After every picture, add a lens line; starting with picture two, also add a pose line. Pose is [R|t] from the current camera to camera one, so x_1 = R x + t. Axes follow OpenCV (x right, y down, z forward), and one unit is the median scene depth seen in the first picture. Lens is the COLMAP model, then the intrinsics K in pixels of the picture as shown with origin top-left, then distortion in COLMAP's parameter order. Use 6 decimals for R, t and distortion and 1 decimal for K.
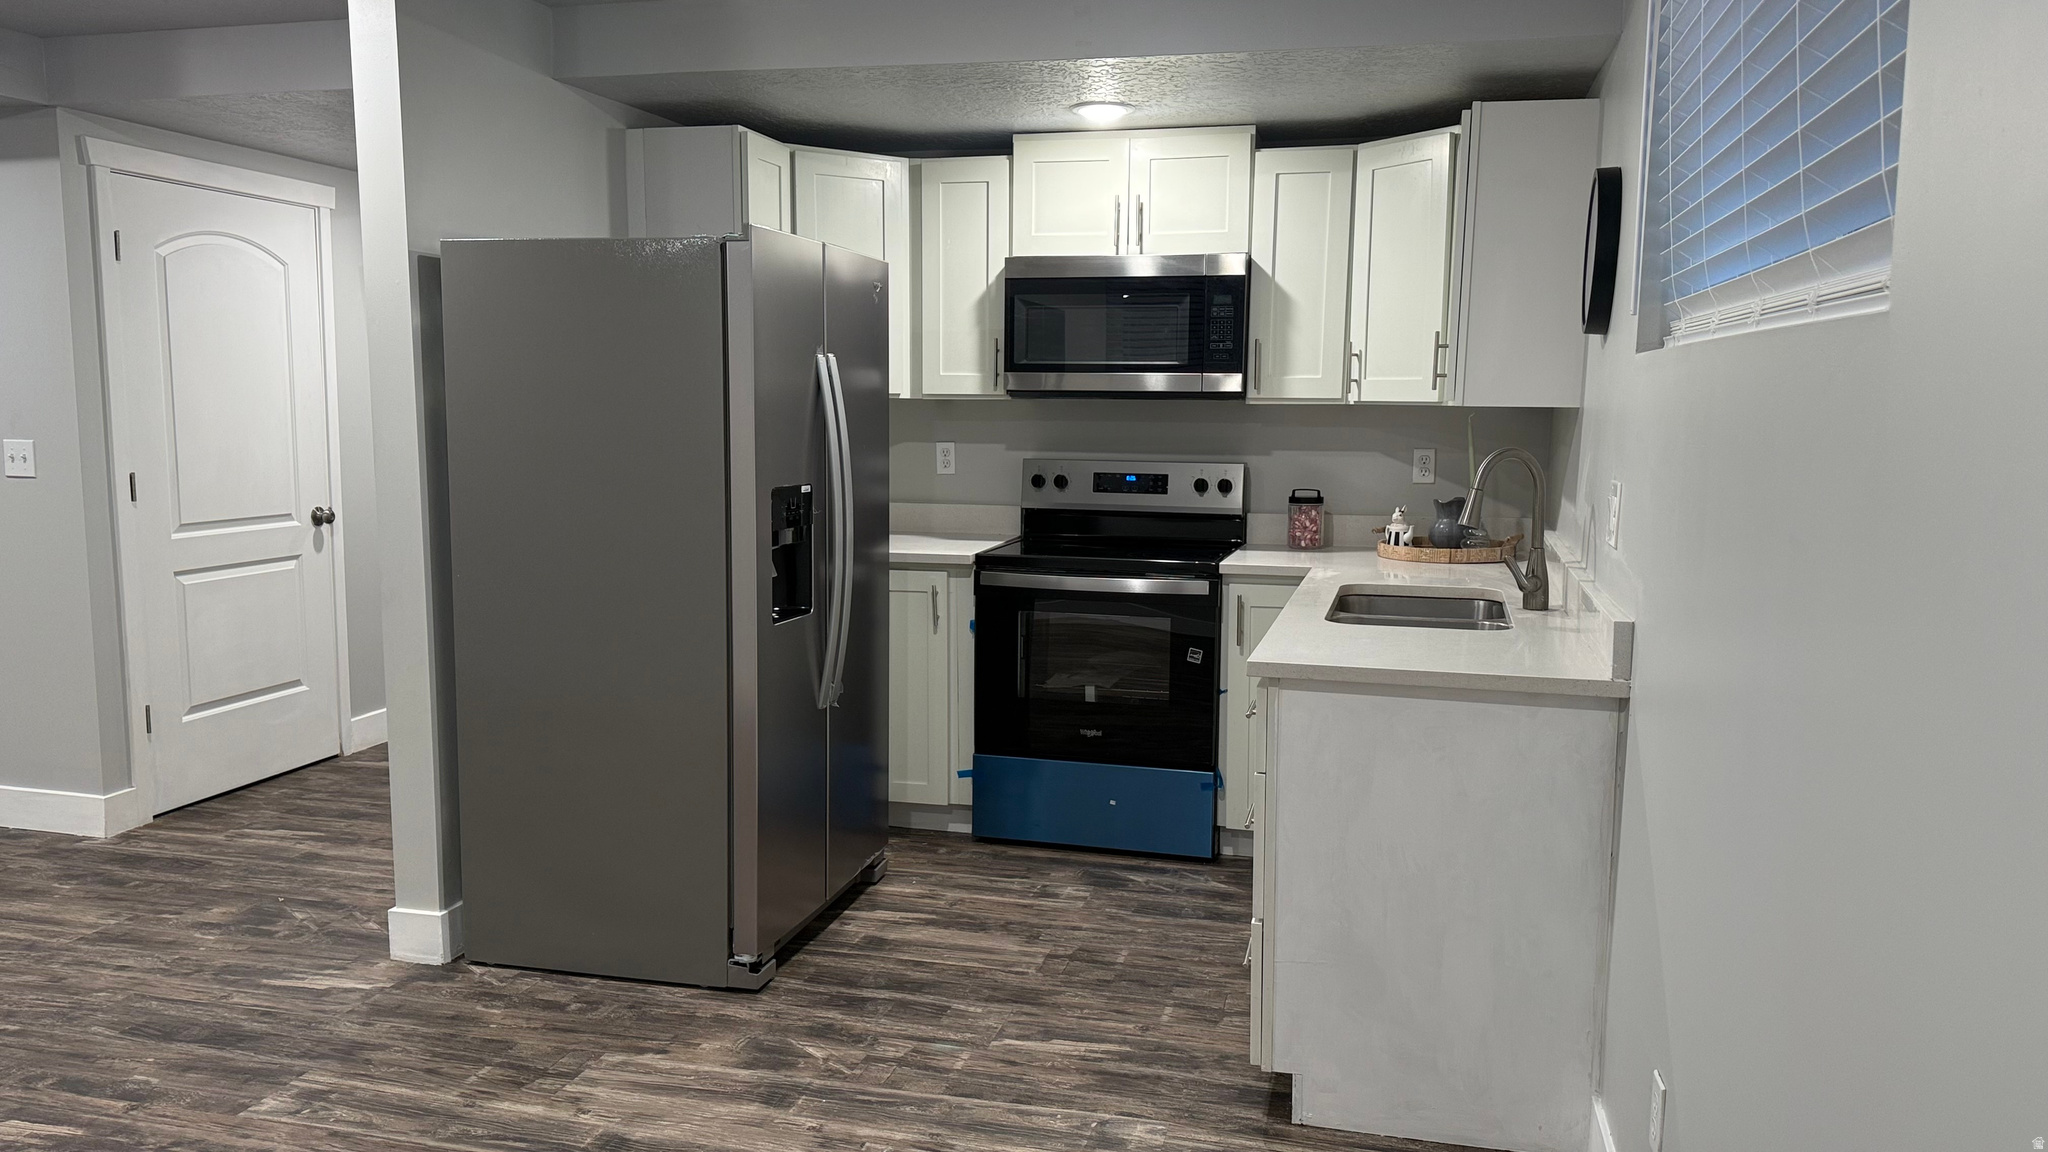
lens RADIAL K [[1579.5, 0, 1039.0], [0, 1579.5, 583.6], [0, 0, 1]] dist [0.174625, -0.342826]
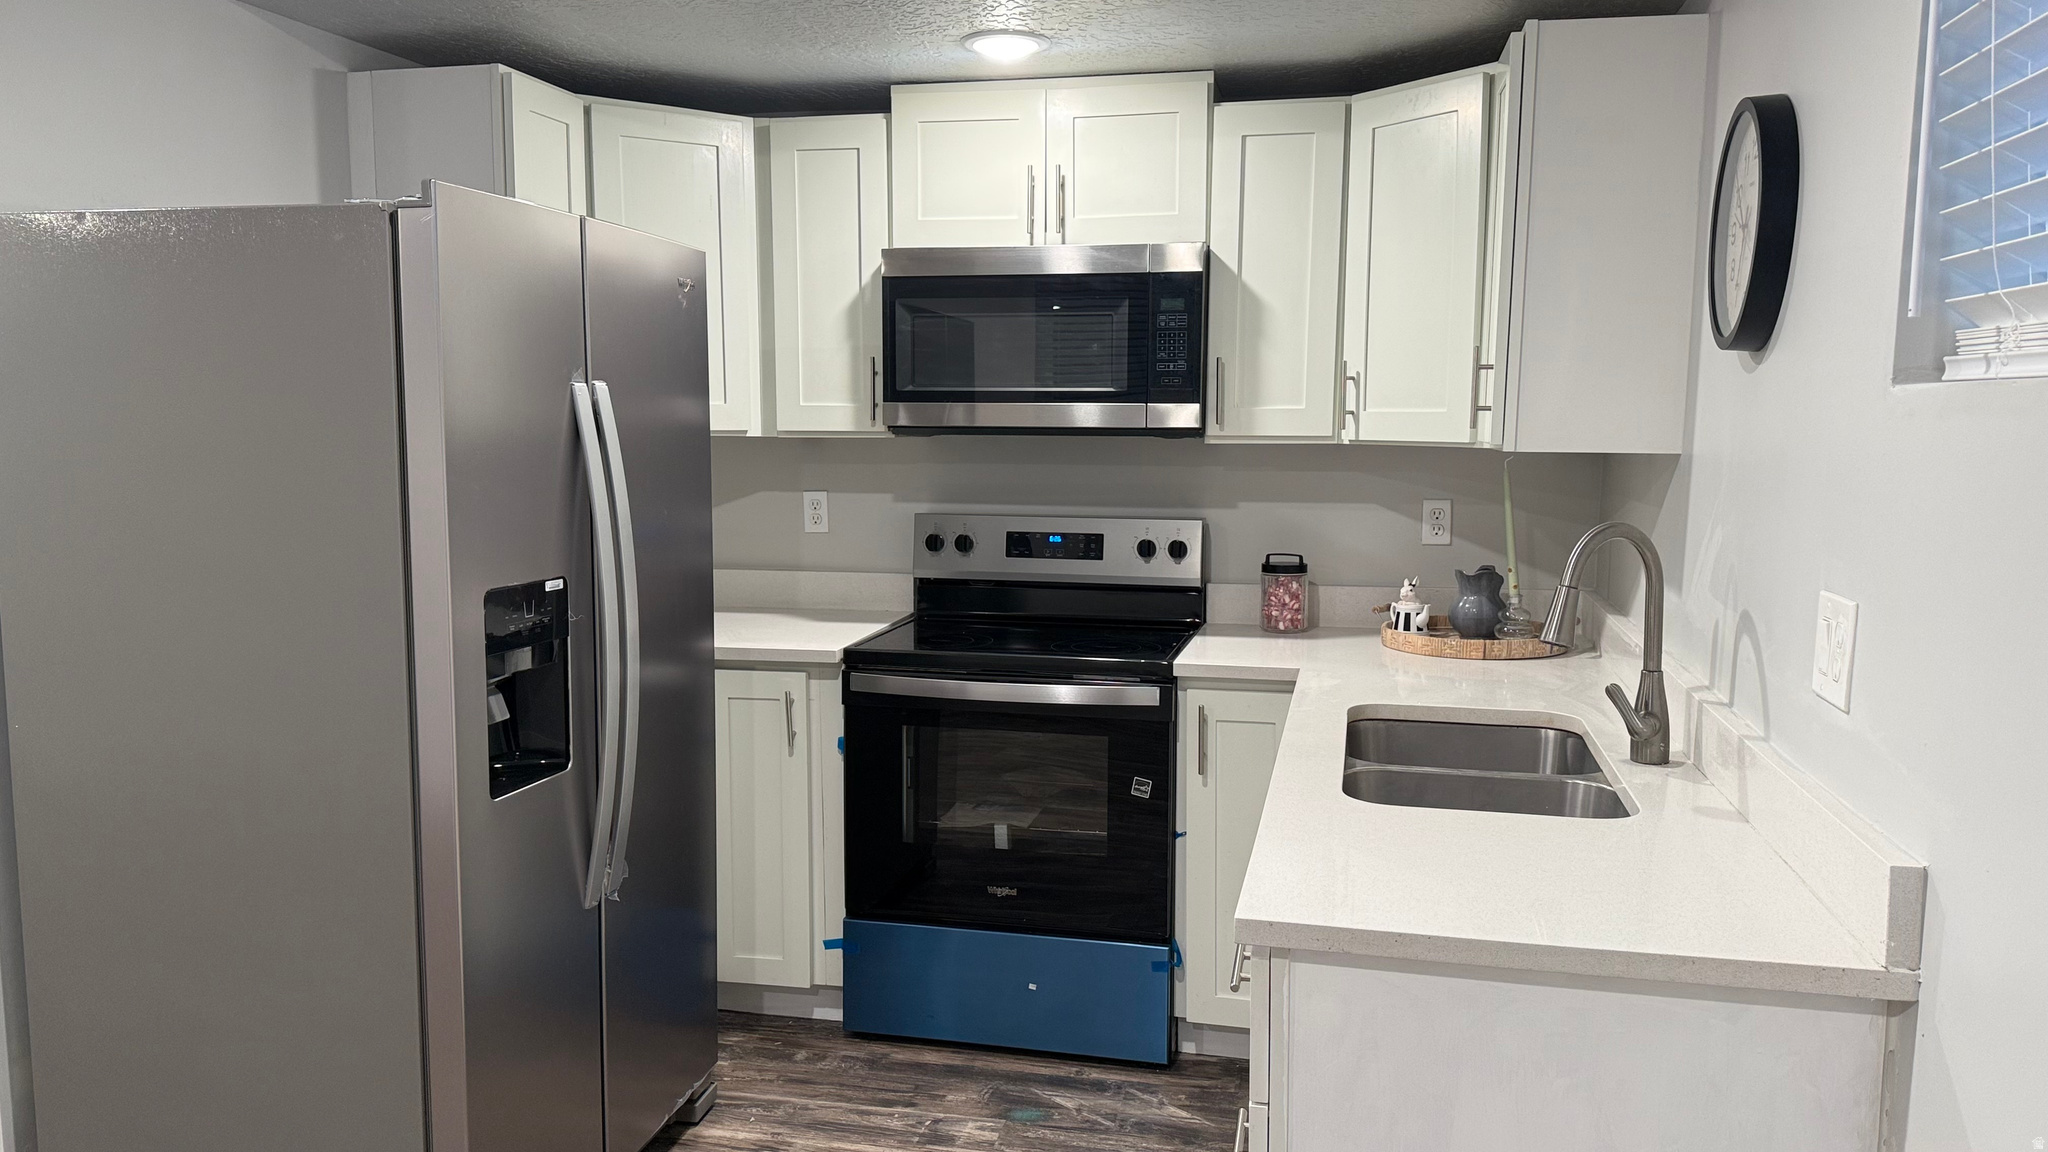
lens RADIAL K [[1529.0, 0, 1043.0], [0, 1529.0, 578.1], [0, 0, 1]] dist [0.168854, -0.303998]
pose [[0.999282, -0.010090, 0.036531, 0.027018], [0.010369, 0.999918, -0.007459, -0.045519], [-0.036452, 0.007833, 0.999305, 0.281682]]
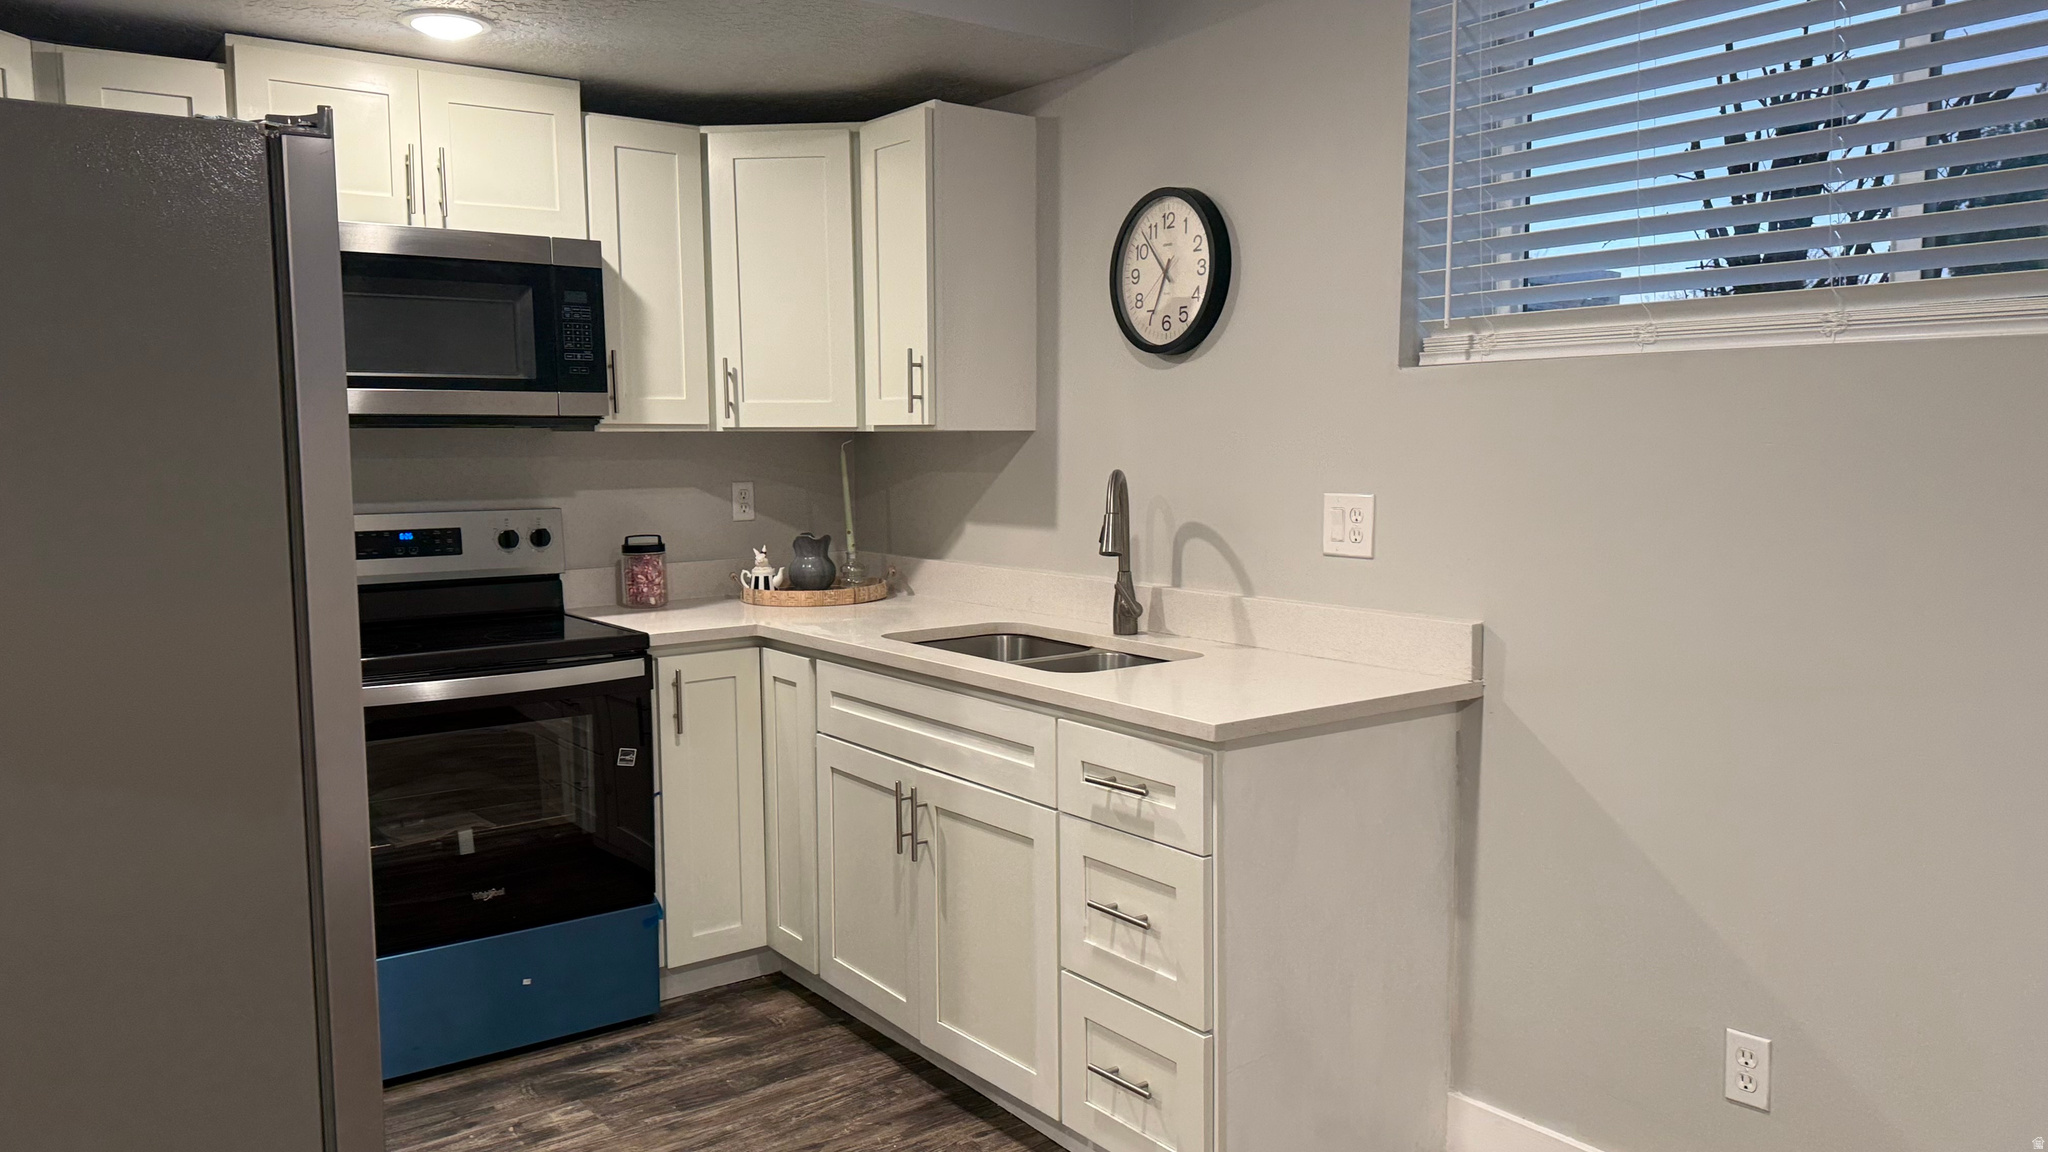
lens RADIAL K [[1529.0, 0, 1043.0], [0, 1529.0, 578.1], [0, 0, 1]] dist [0.168854, -0.303998]
pose [[0.608771, -0.088642, 0.788378, -0.353161], [0.108777, 0.993679, 0.027729, -0.038657], [-0.785853, 0.068877, 0.614566, 0.362764]]
